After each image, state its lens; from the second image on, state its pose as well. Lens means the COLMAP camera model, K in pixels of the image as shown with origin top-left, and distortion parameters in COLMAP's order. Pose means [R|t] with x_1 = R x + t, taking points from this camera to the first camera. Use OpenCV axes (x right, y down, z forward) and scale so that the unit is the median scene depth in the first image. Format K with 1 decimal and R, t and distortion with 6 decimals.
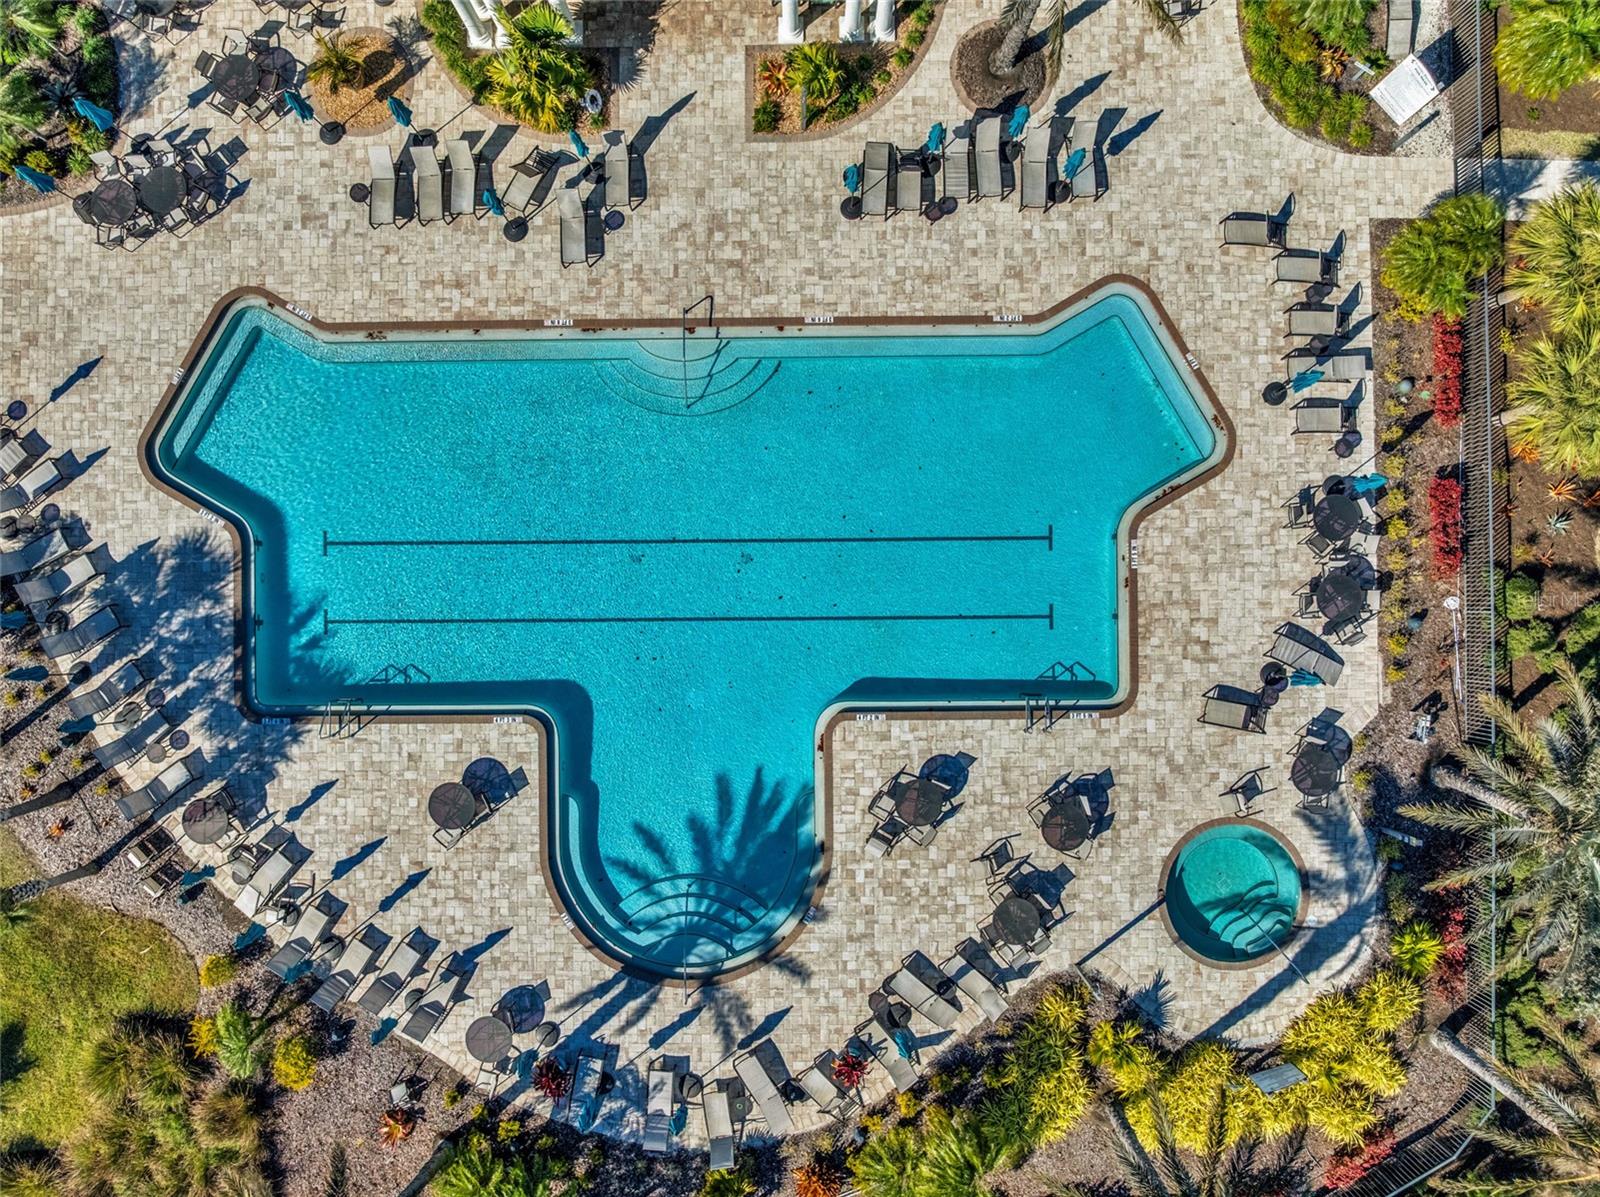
lens RADIAL K [[1126.4, 0, 800.0], [0, 1126.4, 598.5], [0, 0, 1]] dist [-0.039344, -0.000447]
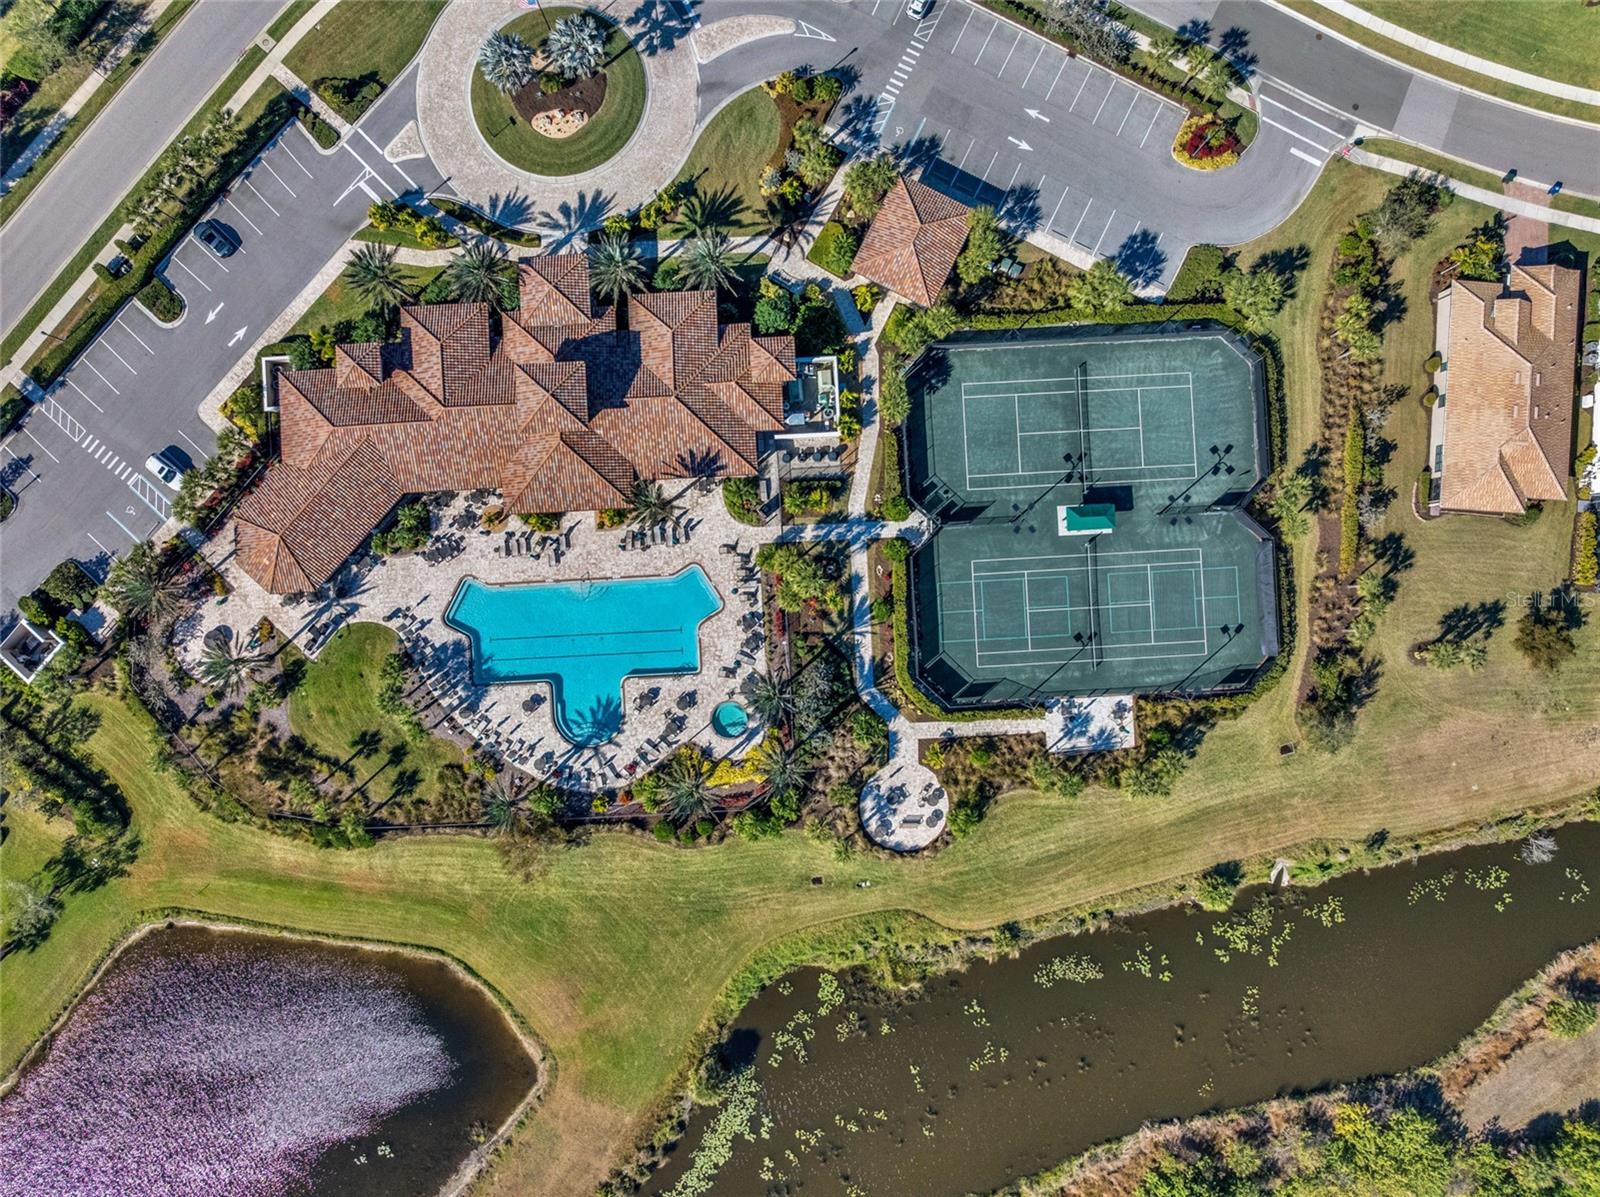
lens RADIAL K [[1123.7, 0, 800.0], [0, 1123.7, 598.5], [0, 0, 1]] dist [-0.022789, -0.047776]
pose [[0.999009, -0.044177, 0.005411, 0.630432], [0.044164, 0.999021, 0.002456, -0.157431], [-0.005514, -0.002215, 0.999982, -2.902626]]
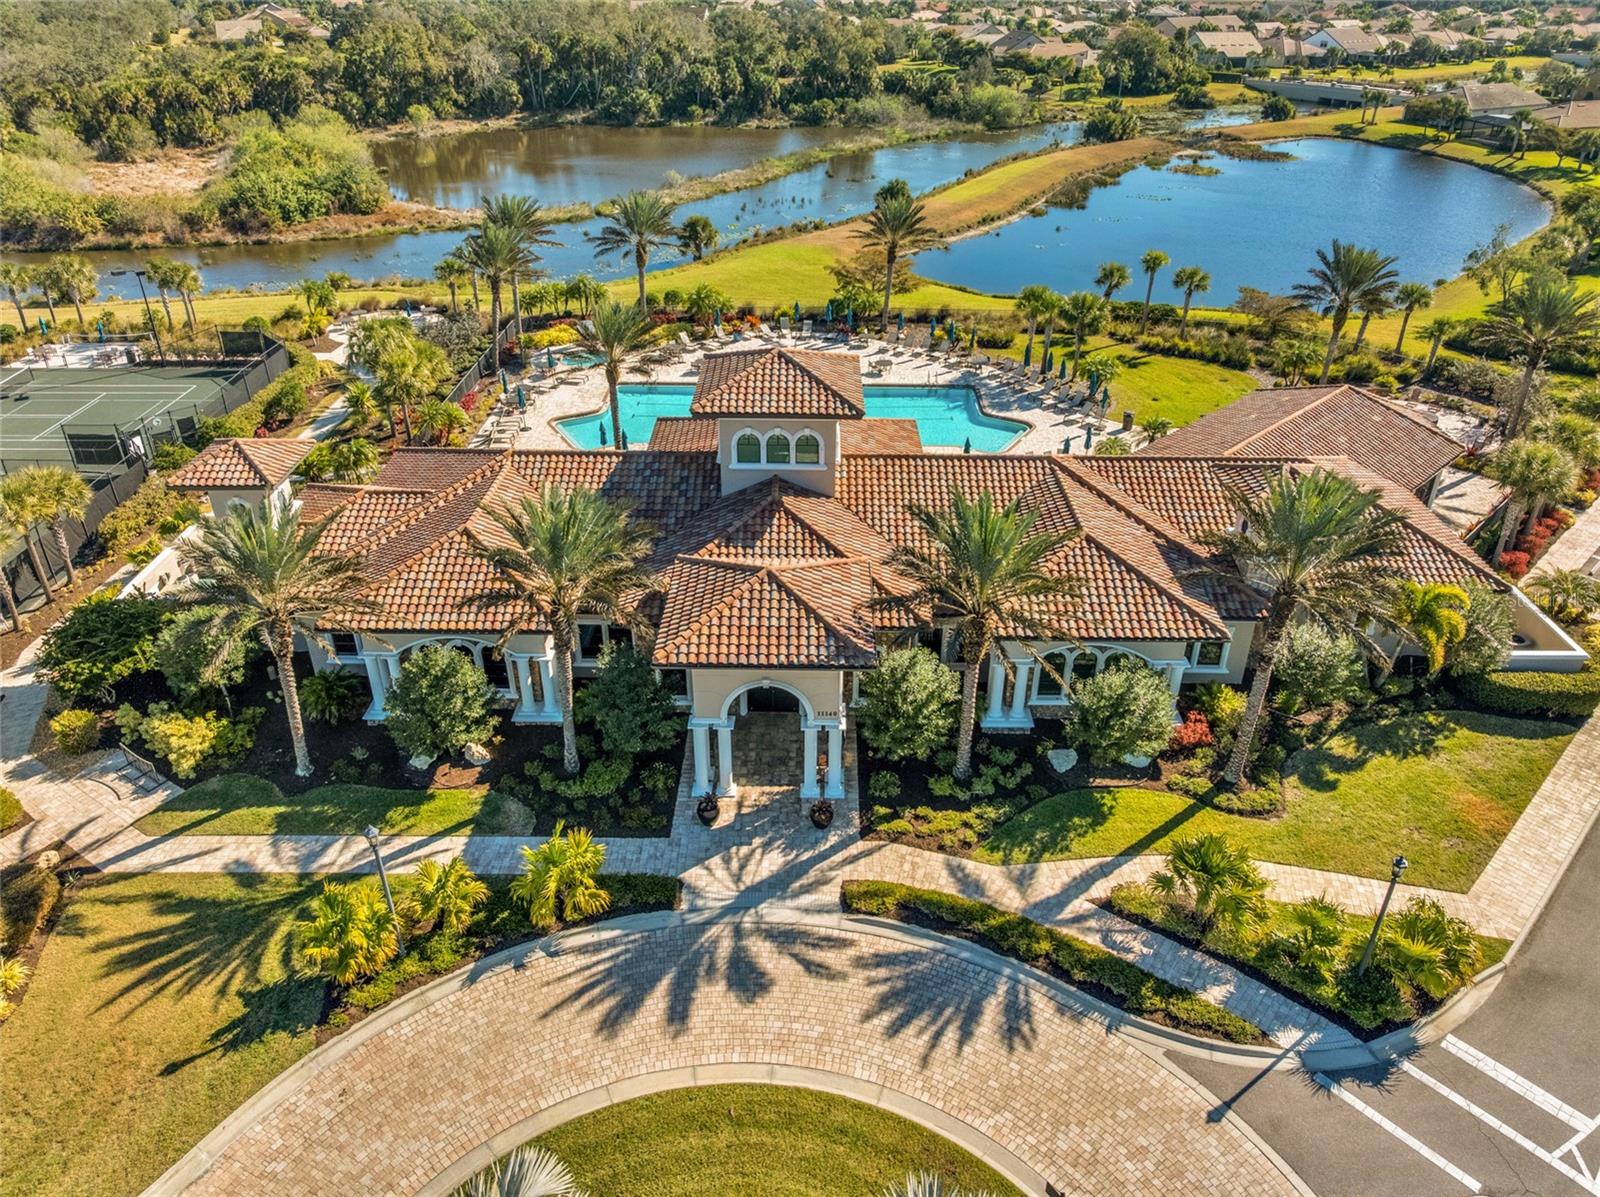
lens RADIAL K [[1126.4, 0, 800.0], [0, 1126.4, 598.5], [0, 0, 1]] dist [-0.039344, -0.000447]
pose [[-0.999730, -0.012066, 0.019870, -0.176442], [0.023239, -0.498233, 0.866732, -2.282368], [-0.000558, 0.866959, 0.498378, 0.175862]]
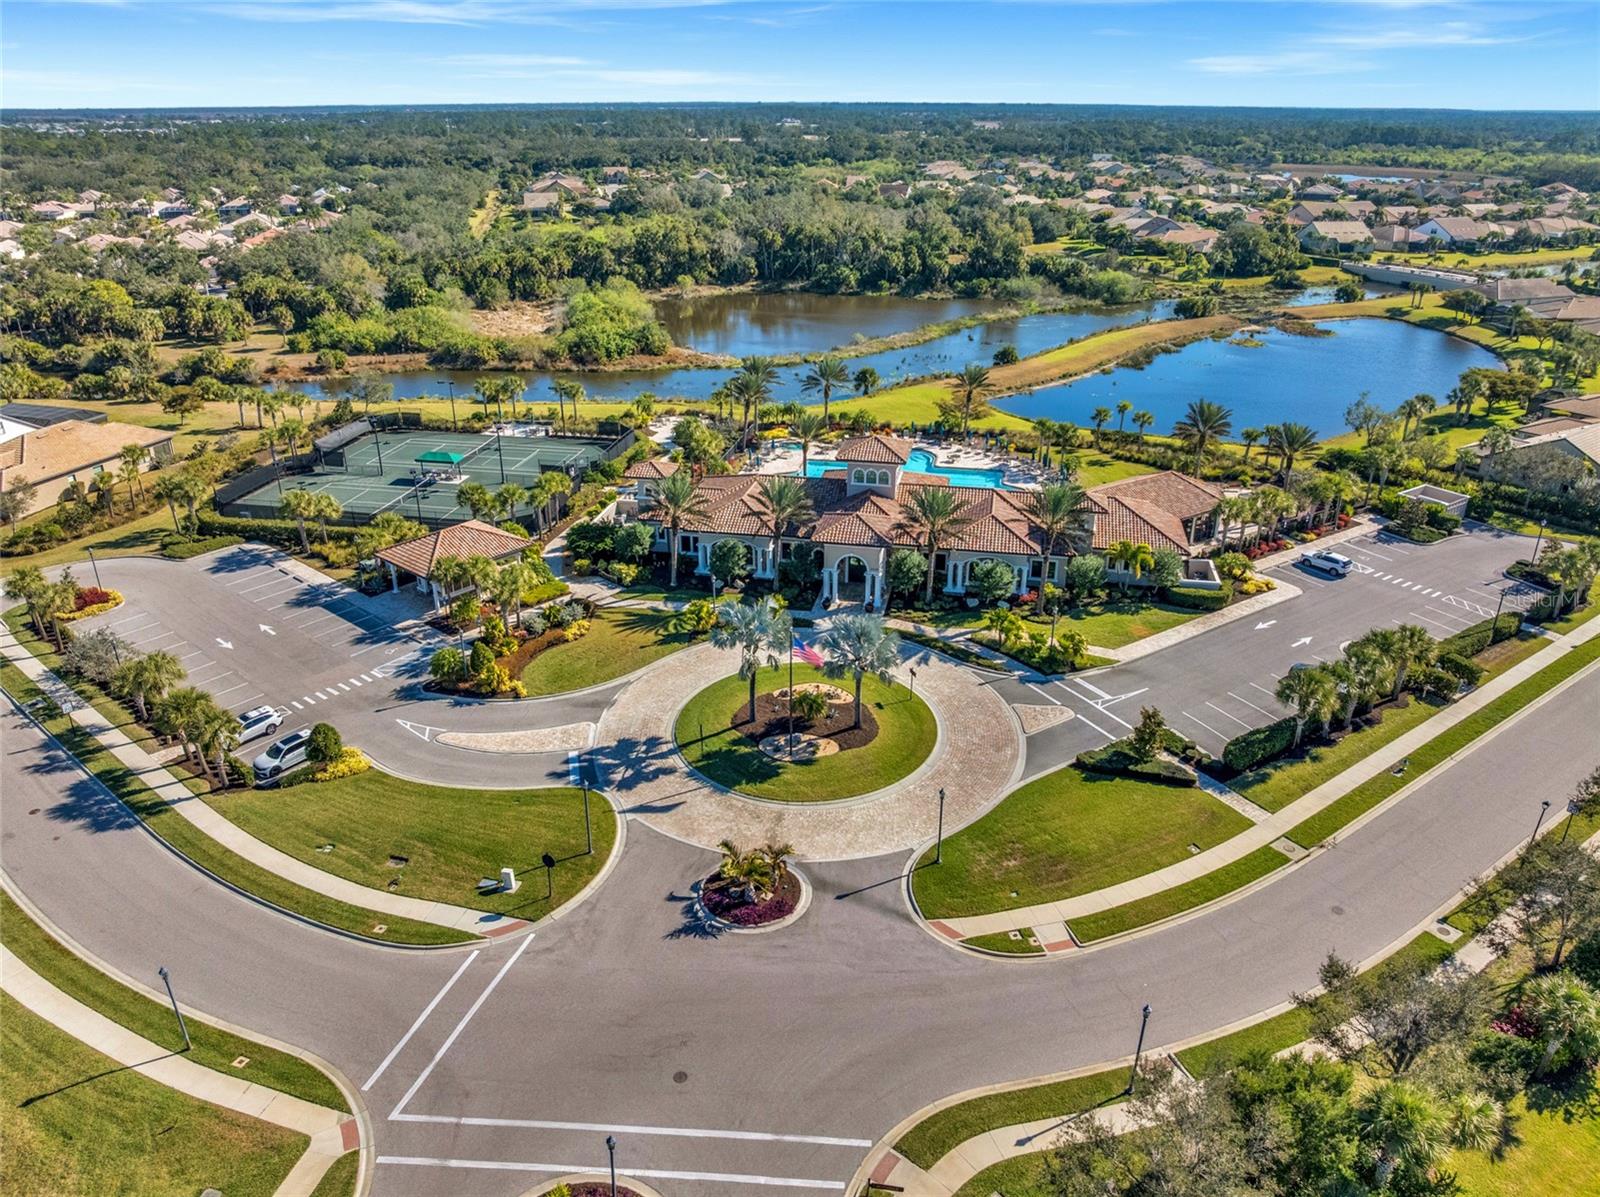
lens RADIAL K [[1126.4, 0, 800.0], [0, 1126.4, 598.5], [0, 0, 1]] dist [-0.039344, -0.000447]
pose [[-0.979903, -0.079398, 0.182990, -0.570882], [0.199472, -0.392861, 0.897703, -4.248732], [0.000614, 0.916164, 0.400804, -0.317682]]
